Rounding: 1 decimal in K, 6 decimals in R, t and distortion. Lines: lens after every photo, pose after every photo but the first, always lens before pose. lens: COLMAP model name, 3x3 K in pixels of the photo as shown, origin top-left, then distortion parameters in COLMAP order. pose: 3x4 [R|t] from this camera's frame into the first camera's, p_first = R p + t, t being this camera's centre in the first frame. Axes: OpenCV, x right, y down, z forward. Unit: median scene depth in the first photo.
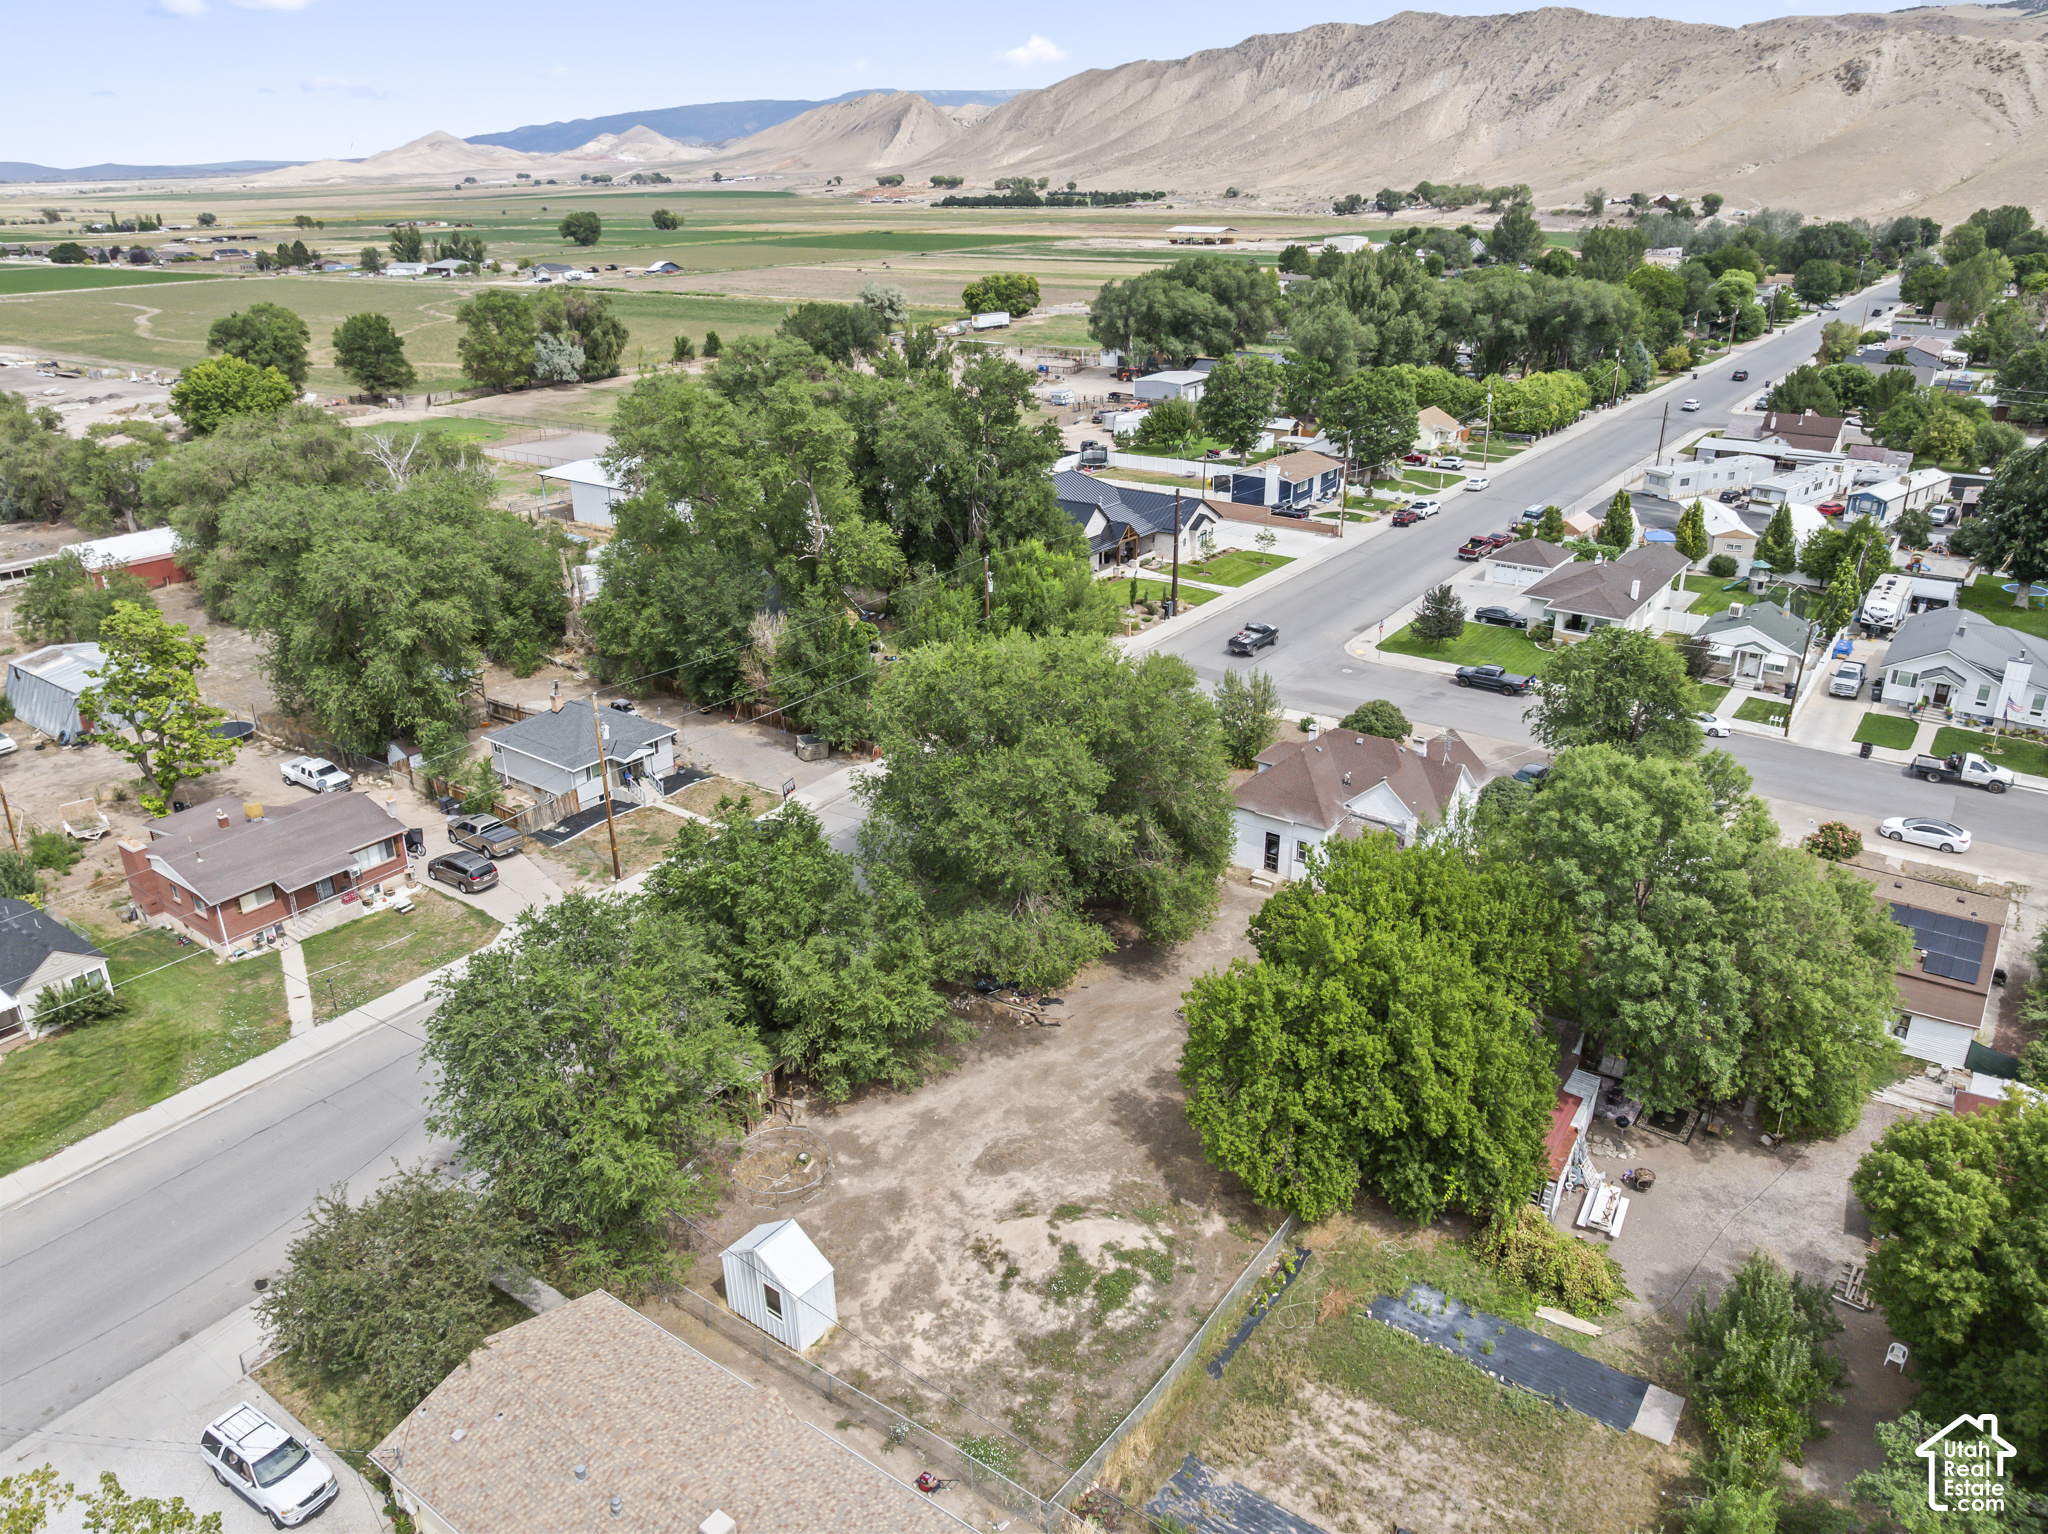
lens RADIAL K [[1432.6, 0, 1019.4], [0, 1432.6, 790.8], [0, 0, 1]] dist [-0.025710, -0.030534]
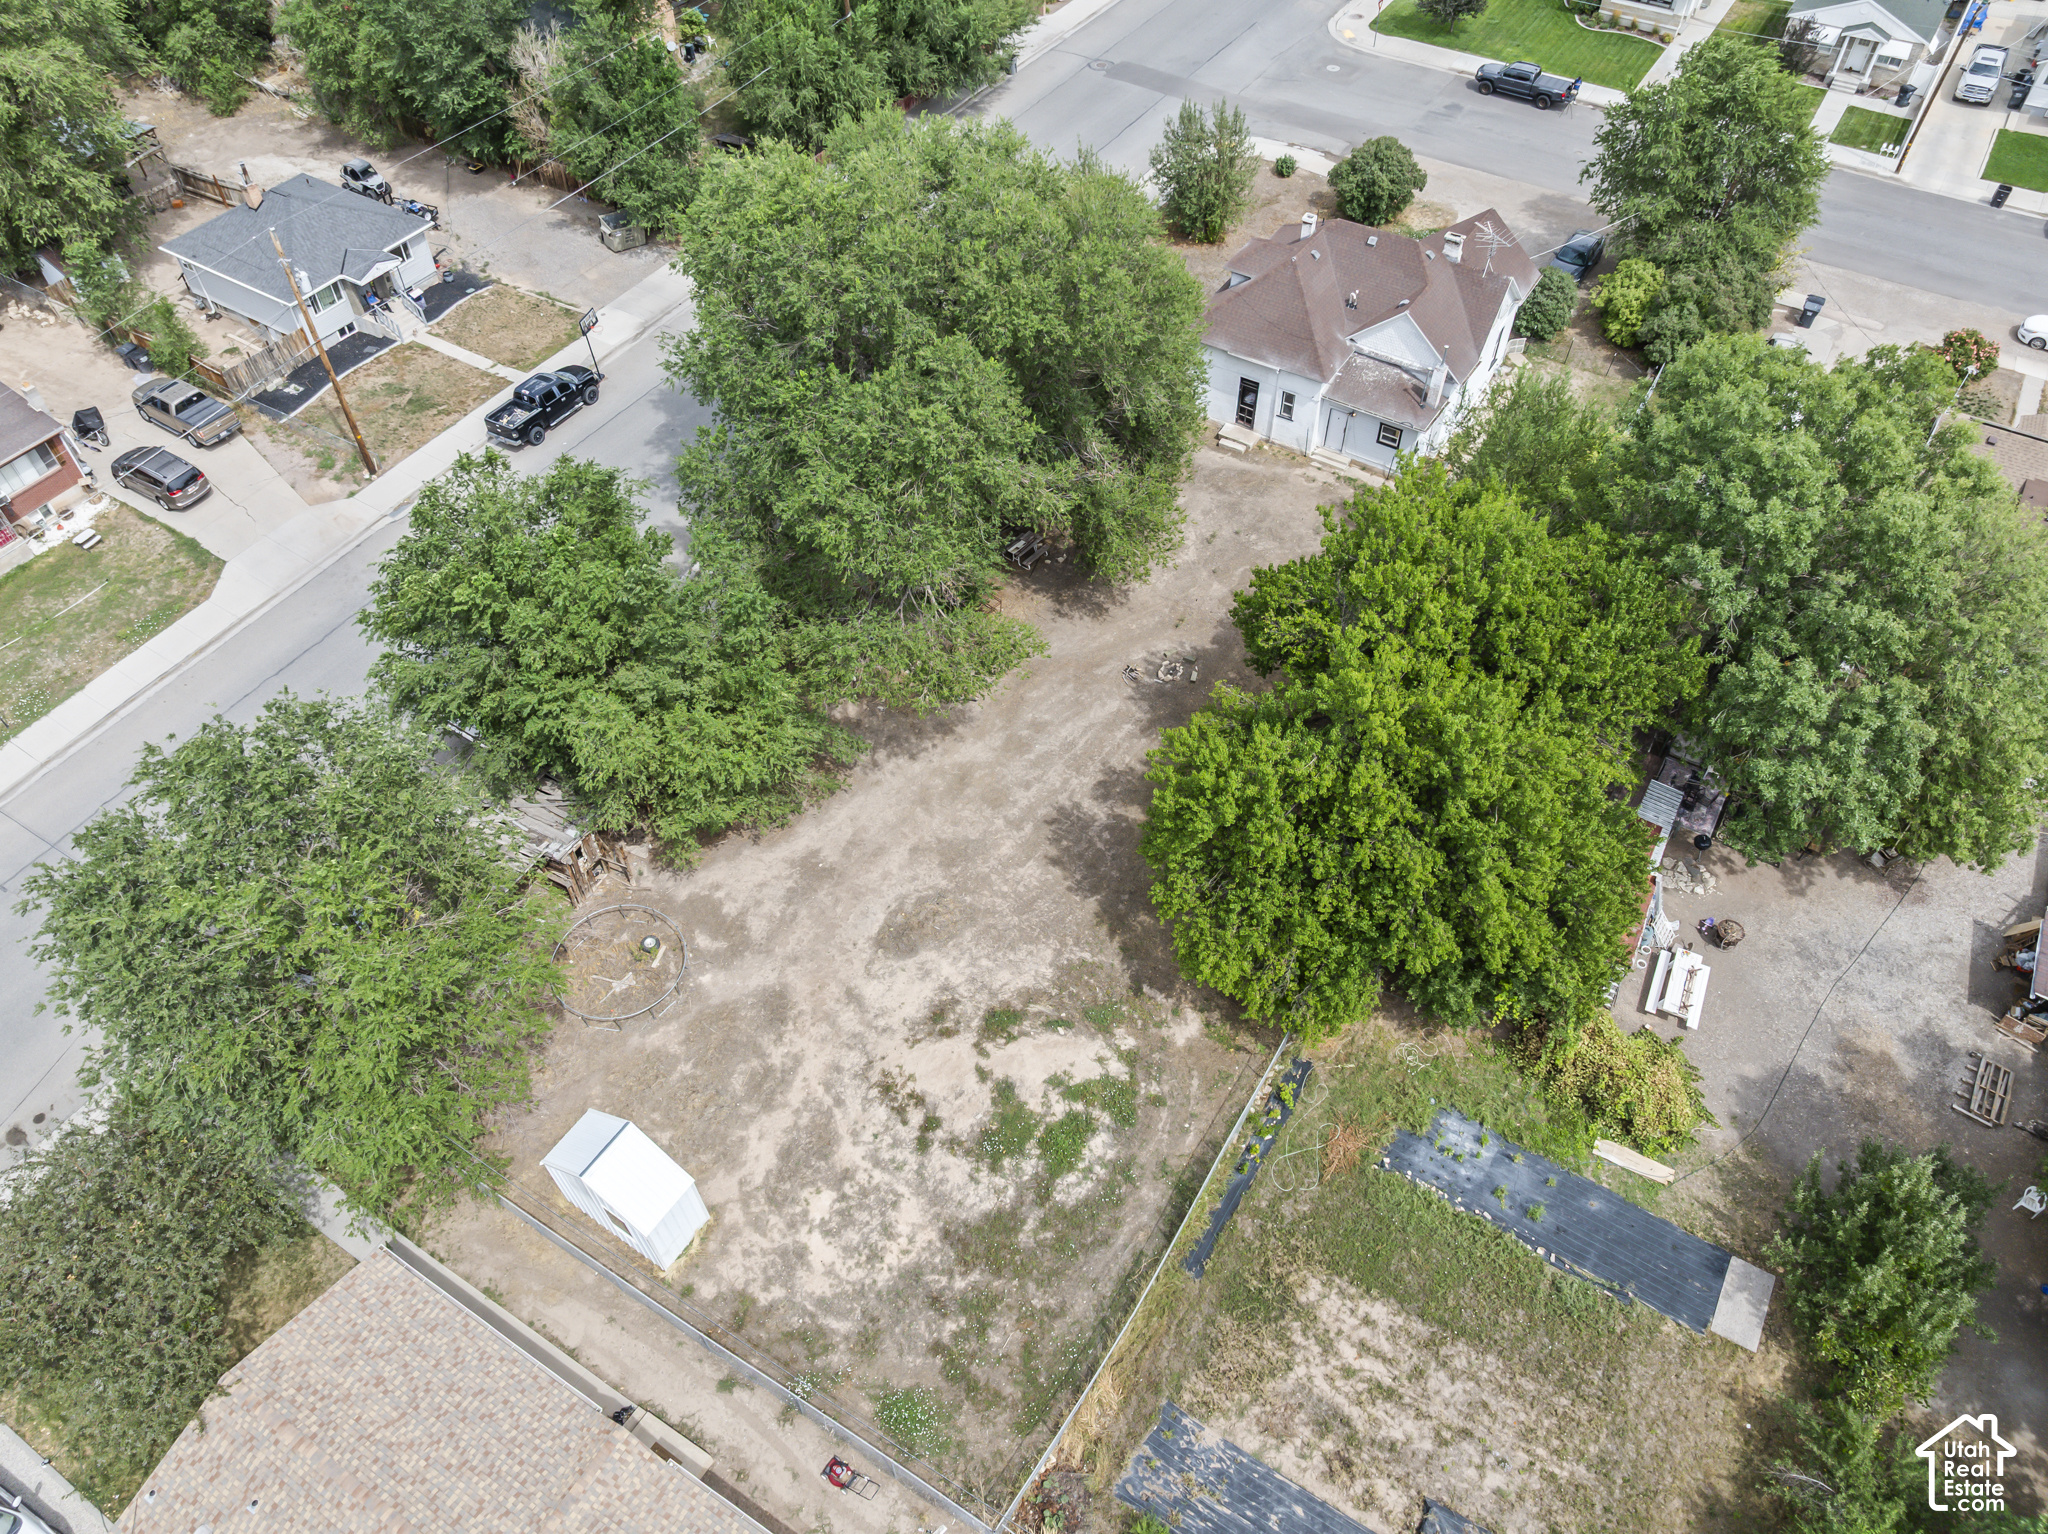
lens RADIAL K [[1437.9, 0, 1024.0], [0, 1437.9, 767.0], [0, 0, 1]] dist [-0.049483, 0.019676]
pose [[0.997125, -0.057296, 0.049582, 0.016730], [0.030202, 0.900679, 0.433434, -0.165207], [-0.069492, -0.430690, 0.899820, 0.362337]]
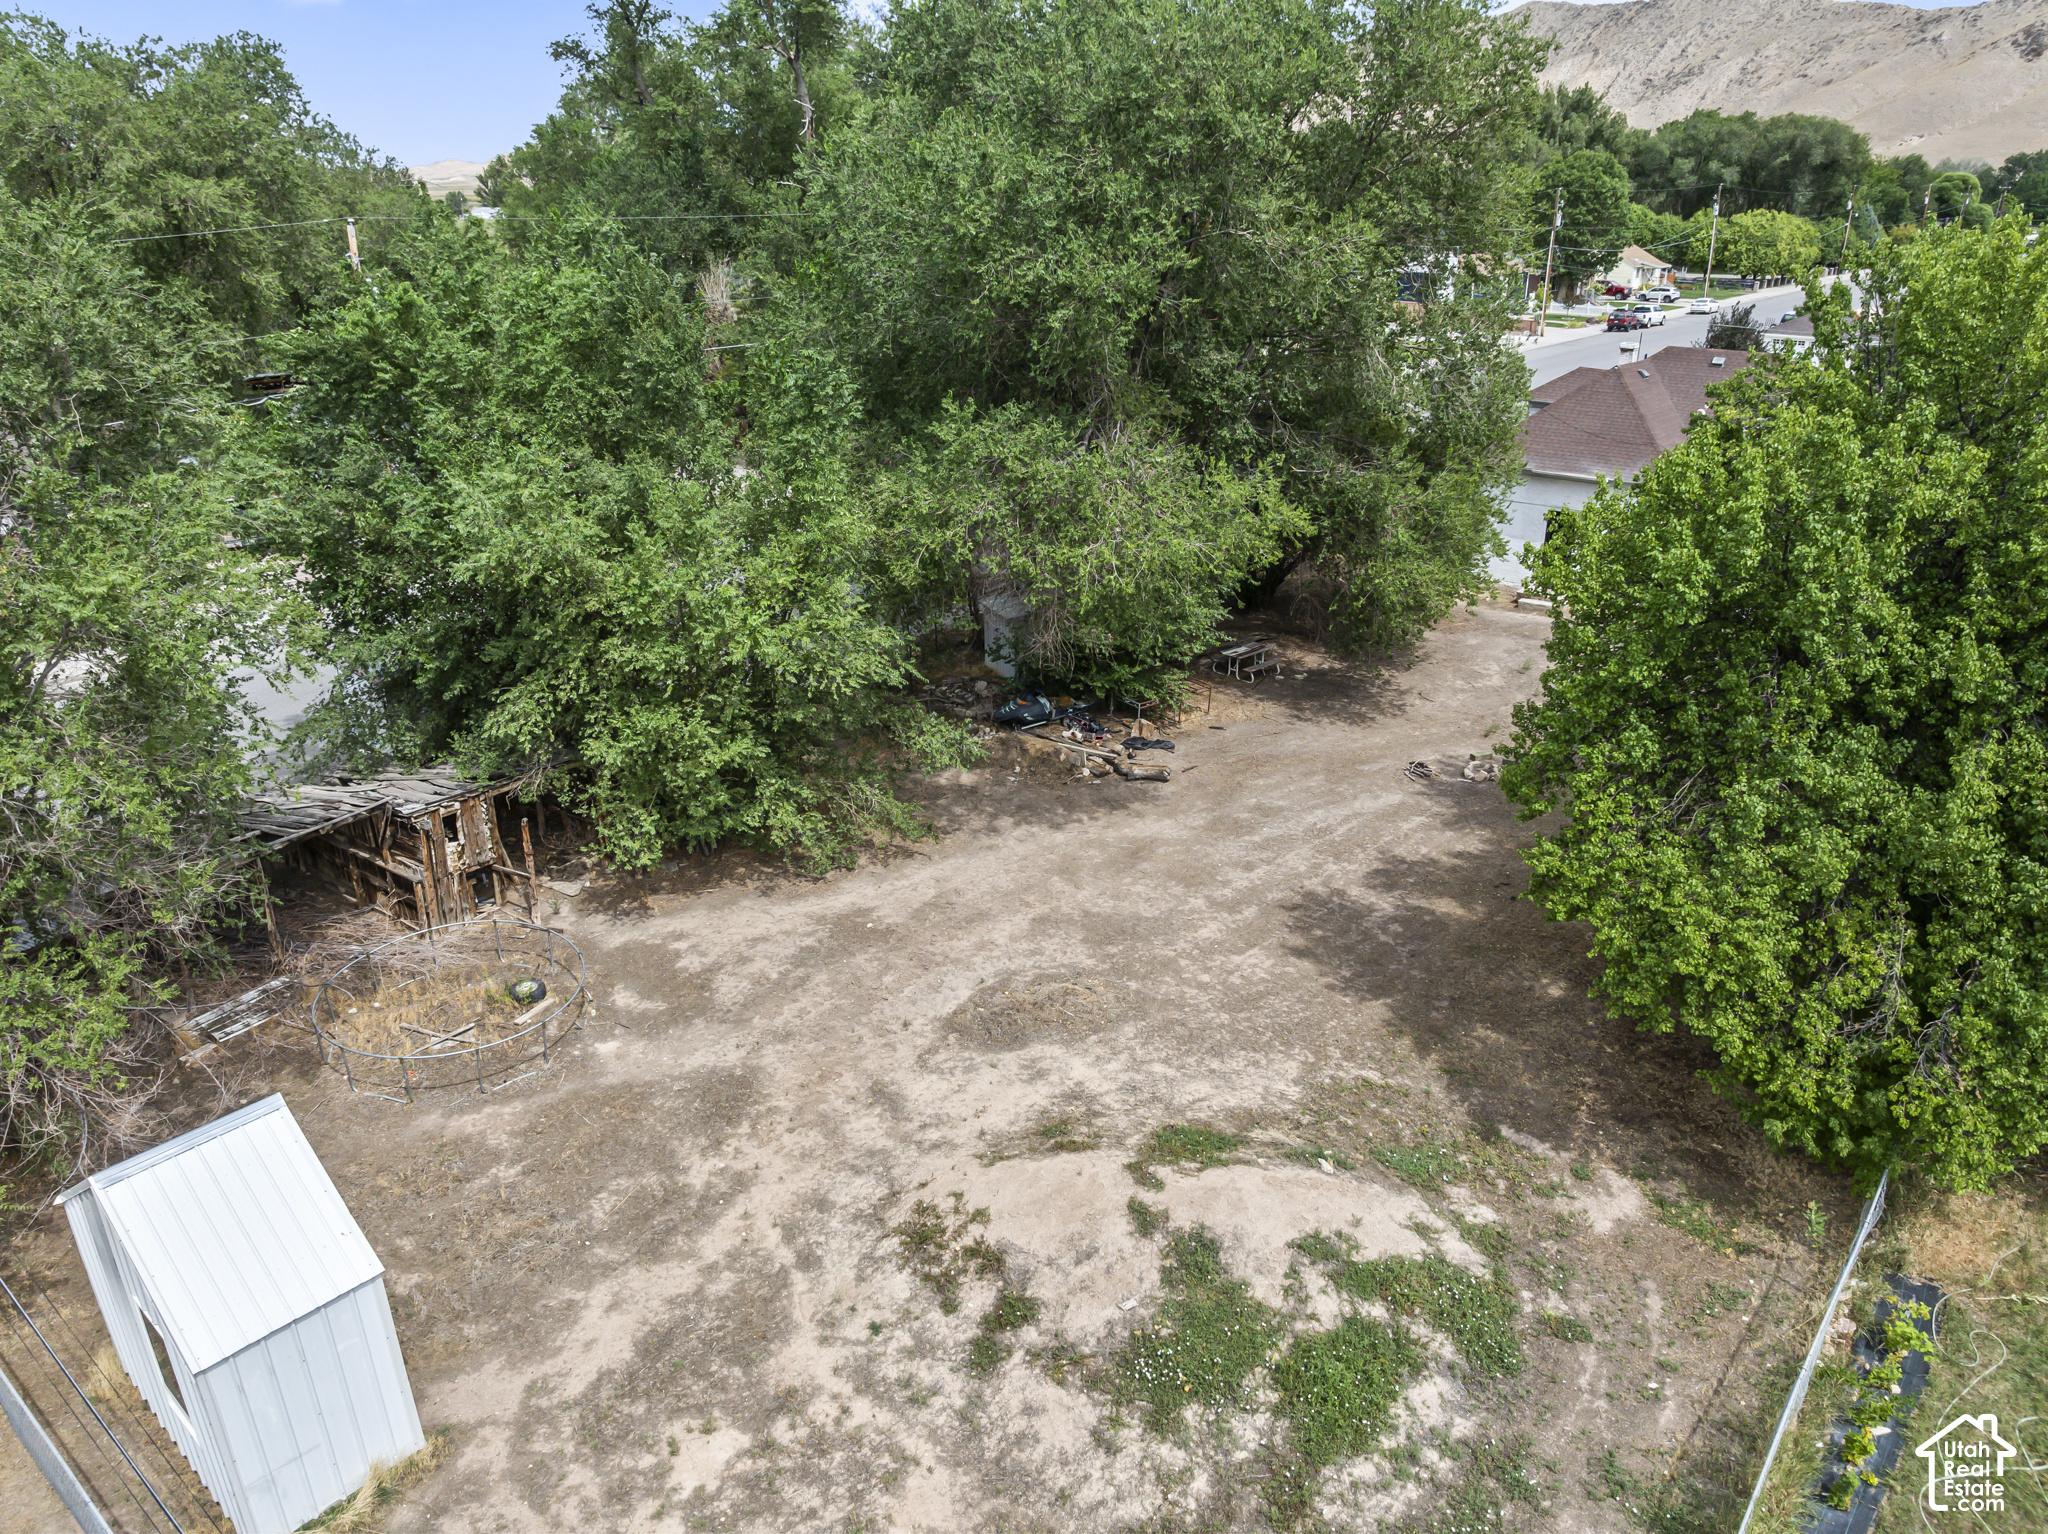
lens RADIAL K [[1437.9, 0, 1024.0], [0, 1437.9, 767.0], [0, 0, 1]] dist [-0.049483, 0.019676]
pose [[0.997667, 0.033504, -0.059483, 0.011853], [-0.035013, 0.999086, -0.024517, 0.212737], [0.058607, 0.026542, 0.997928, 0.646583]]
